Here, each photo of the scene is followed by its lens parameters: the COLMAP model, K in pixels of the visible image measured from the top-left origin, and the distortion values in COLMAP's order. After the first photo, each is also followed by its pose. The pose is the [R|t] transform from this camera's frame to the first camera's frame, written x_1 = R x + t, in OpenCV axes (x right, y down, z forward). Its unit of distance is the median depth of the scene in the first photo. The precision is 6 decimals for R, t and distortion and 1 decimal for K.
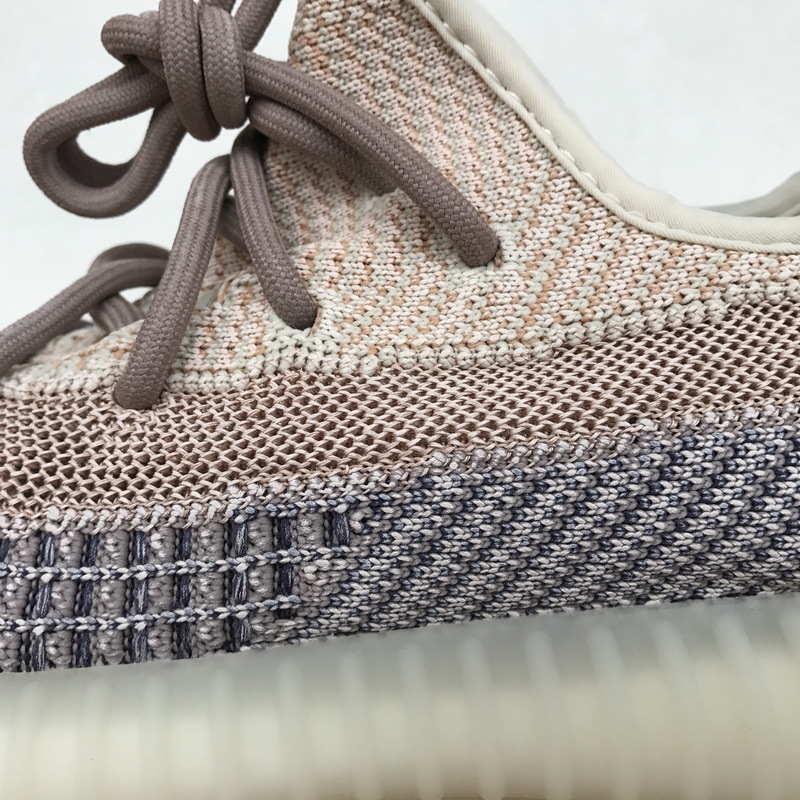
lens RADIAL K [[911.8, 0, 375.0], [0, 911.8, 387.8], [0, 0, 1]] dist [0.033990, 0.000000]
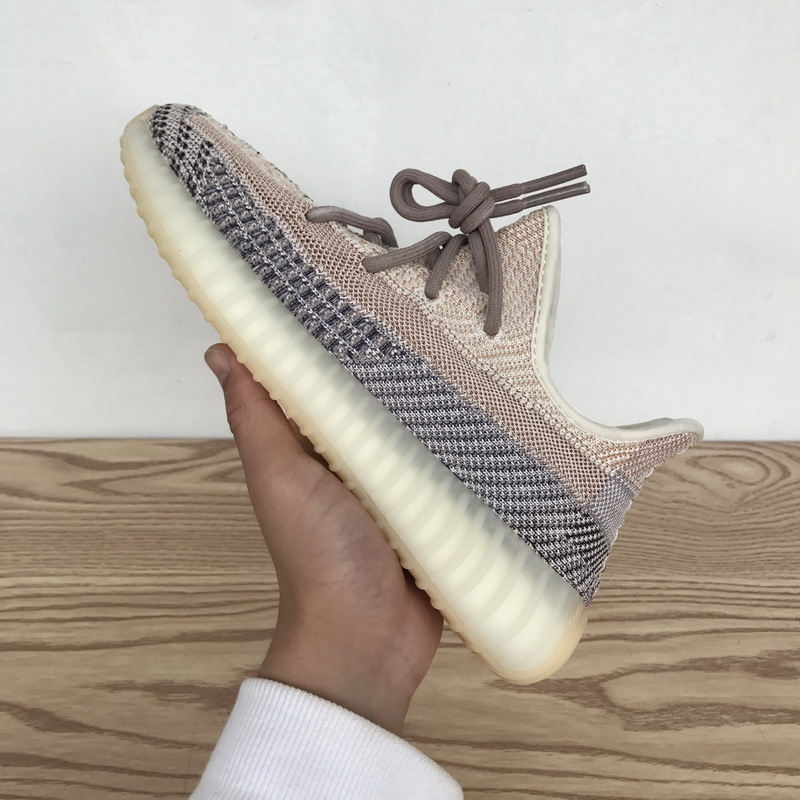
lens RADIAL K [[911.8, 0, 390.6], [0, 911.8, 407.0], [0, 0, 1]] dist [0.033990, 0.000000]
pose [[0.638843, 0.768532, 0.035202, 0.005107], [-0.757121, 0.636162, -0.148546, 0.667203], [-0.136556, 0.068245, 0.988279, -1.747346]]
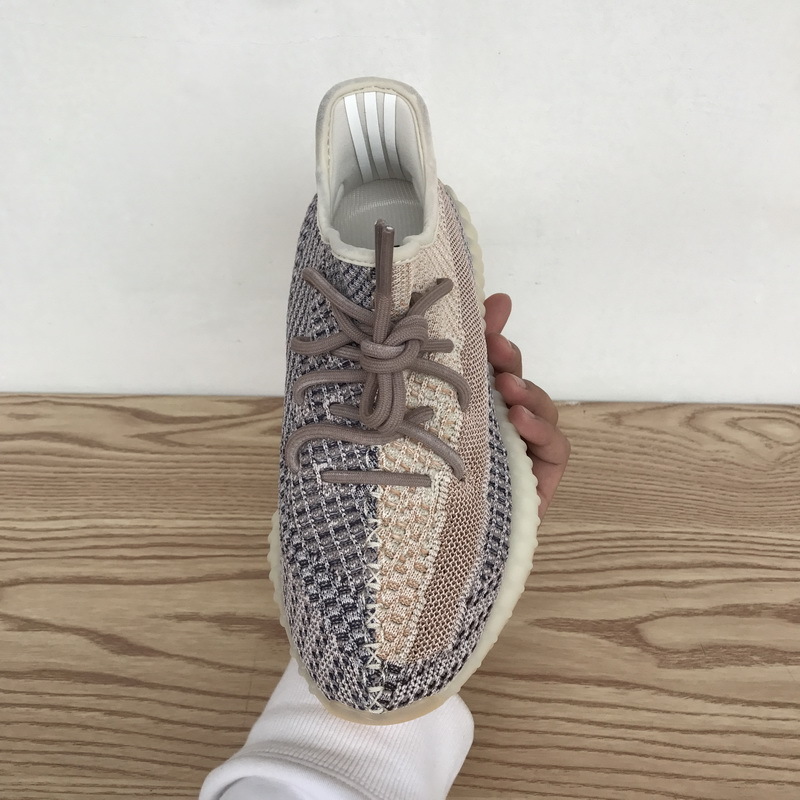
lens RADIAL K [[911.8, 0, 391.6], [0, 911.8, 405.3], [0, 0, 1]] dist [0.033990, 0.000000]
pose [[0.630481, 0.775961, 0.019418, 0.063538], [-0.770913, 0.628904, -0.100860, 0.774223], [-0.090475, 0.048621, 0.994711, -1.930831]]
